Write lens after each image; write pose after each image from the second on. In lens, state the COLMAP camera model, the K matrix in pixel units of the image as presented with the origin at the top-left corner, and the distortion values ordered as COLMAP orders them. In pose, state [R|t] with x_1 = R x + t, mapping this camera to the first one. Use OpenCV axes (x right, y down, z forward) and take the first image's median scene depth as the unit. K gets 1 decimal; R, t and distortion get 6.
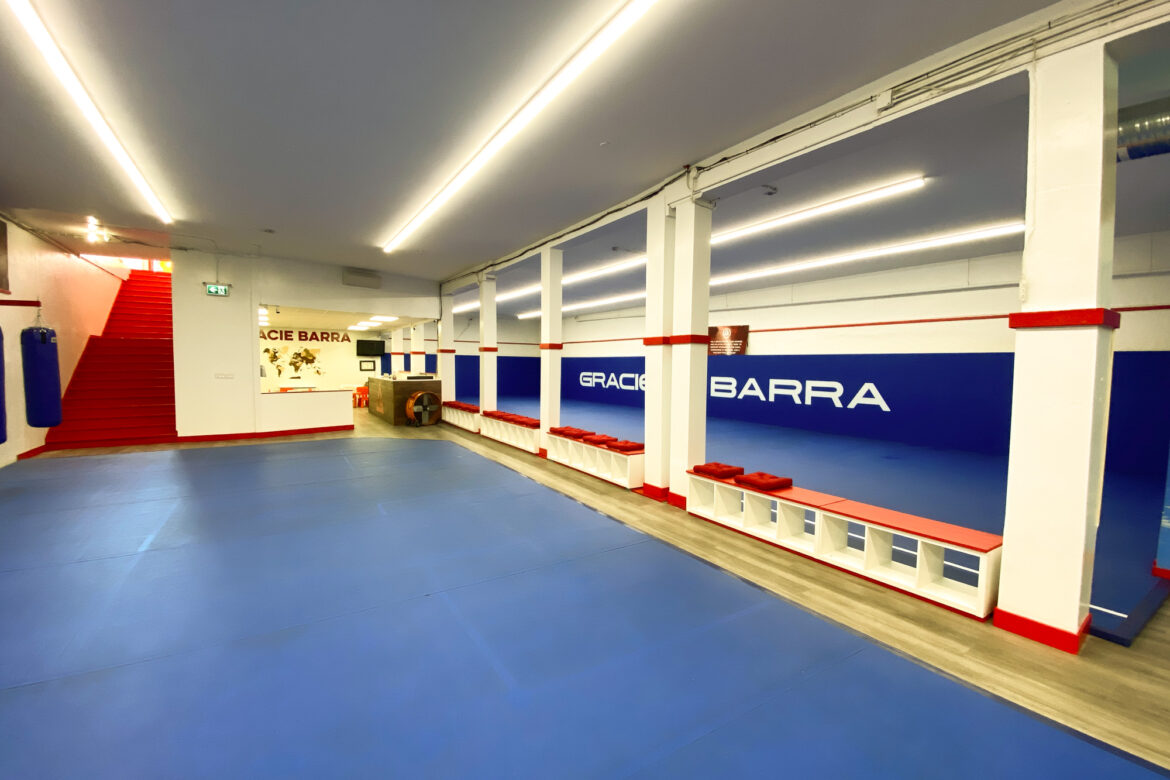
lens RADIAL K [[484.5, 0, 593.2], [0, 484.5, 397.4], [0, 0, 1]] dist [0.002823, 0.000018]
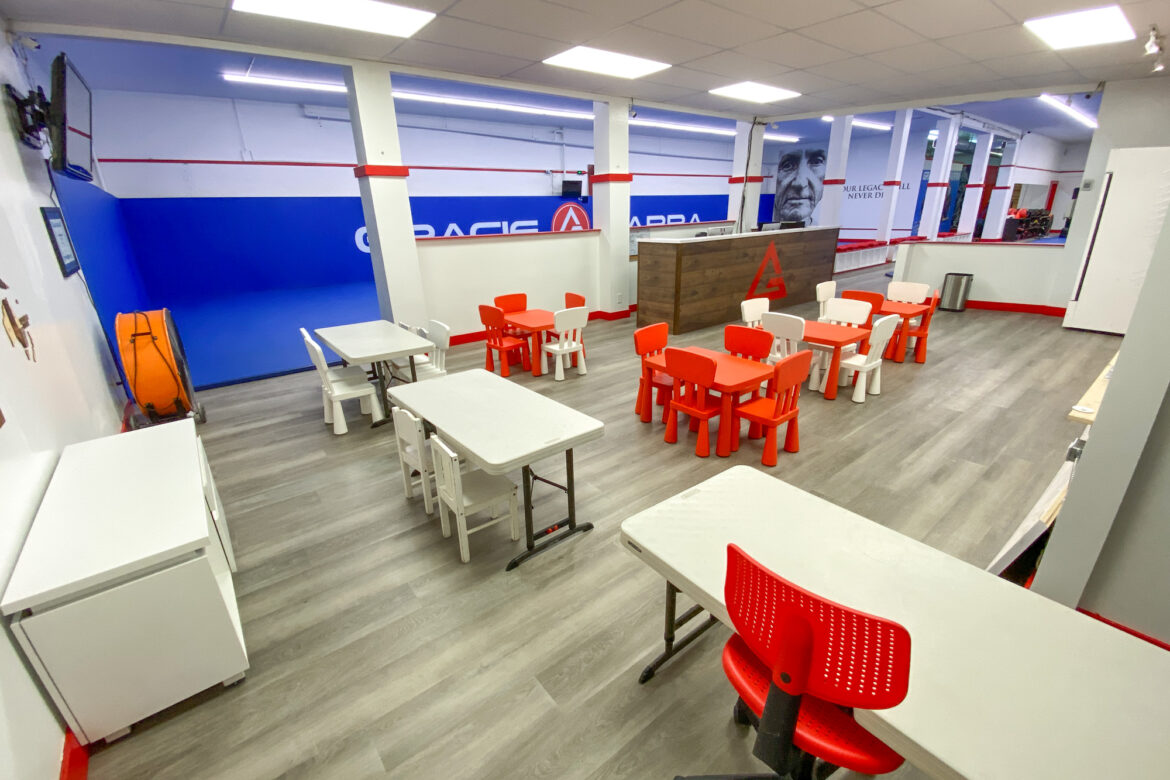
lens RADIAL K [[484.5, 0, 581.1], [0, 484.5, 385.2], [0, 0, 1]] dist [0.002823, 0.000018]
pose [[-0.088495, -0.346237, 0.933964, -0.841112], [0.094422, 0.930505, 0.353901, -0.080032], [-0.991591, 0.119505, -0.049652, 1.140377]]
